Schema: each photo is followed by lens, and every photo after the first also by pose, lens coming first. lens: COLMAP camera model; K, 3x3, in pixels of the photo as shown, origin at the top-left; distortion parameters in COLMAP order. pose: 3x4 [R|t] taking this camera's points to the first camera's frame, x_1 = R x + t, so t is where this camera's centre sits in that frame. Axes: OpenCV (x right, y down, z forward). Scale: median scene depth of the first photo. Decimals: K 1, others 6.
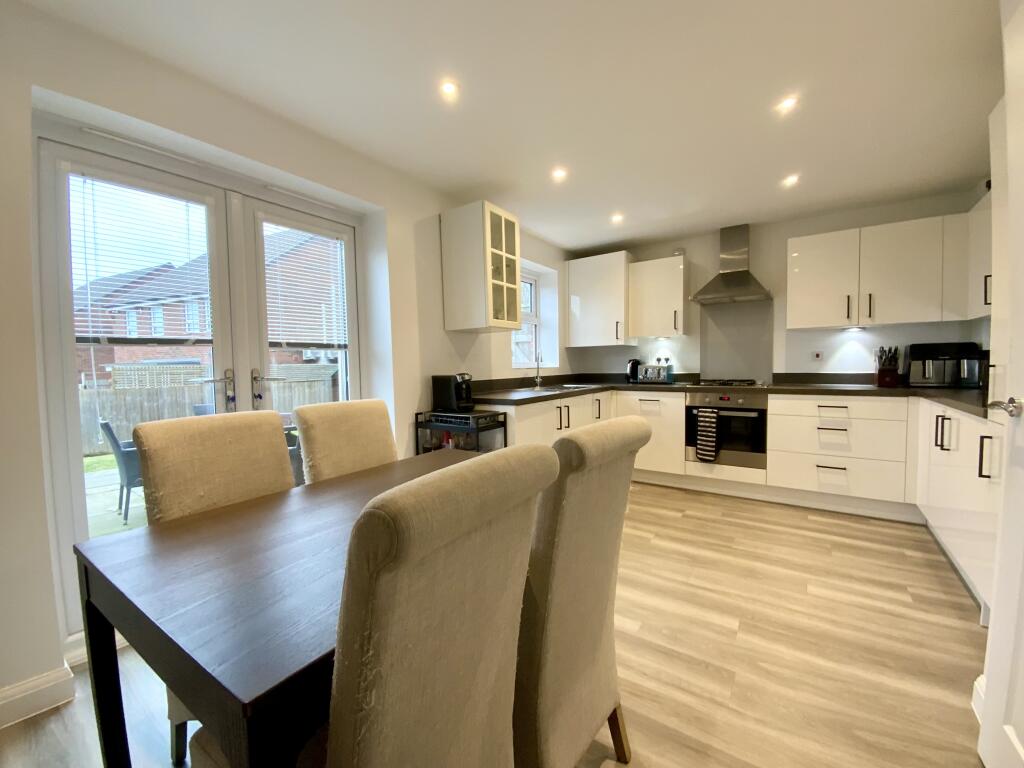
lens RADIAL K [[430.8, 0, 513.3], [0, 430.8, 385.0], [0, 0, 1]] dist [-0.000143, -0.000034]
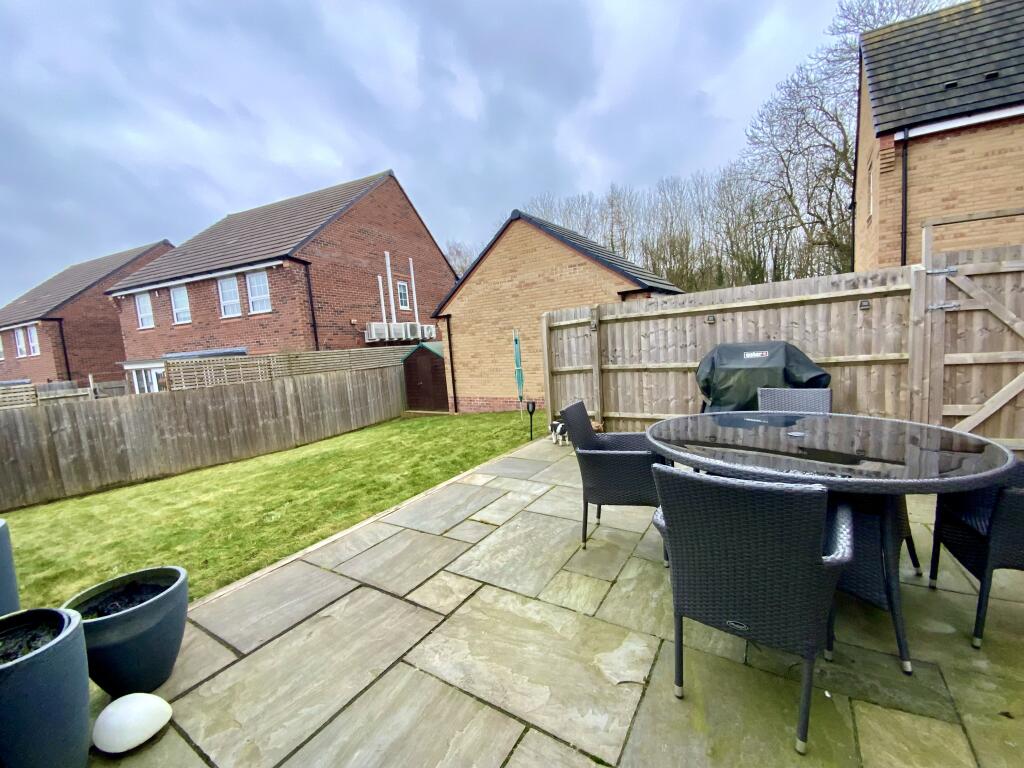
lens RADIAL K [[430.8, 0, 511.8], [0, 430.8, 384.4], [0, 0, 1]] dist [-0.000143, -0.000034]
pose [[0.997176, -0.062075, 0.042271, -0.336012], [0.059748, 0.996738, 0.054261, -0.007312], [-0.045502, -0.051582, 0.997632, 0.198739]]
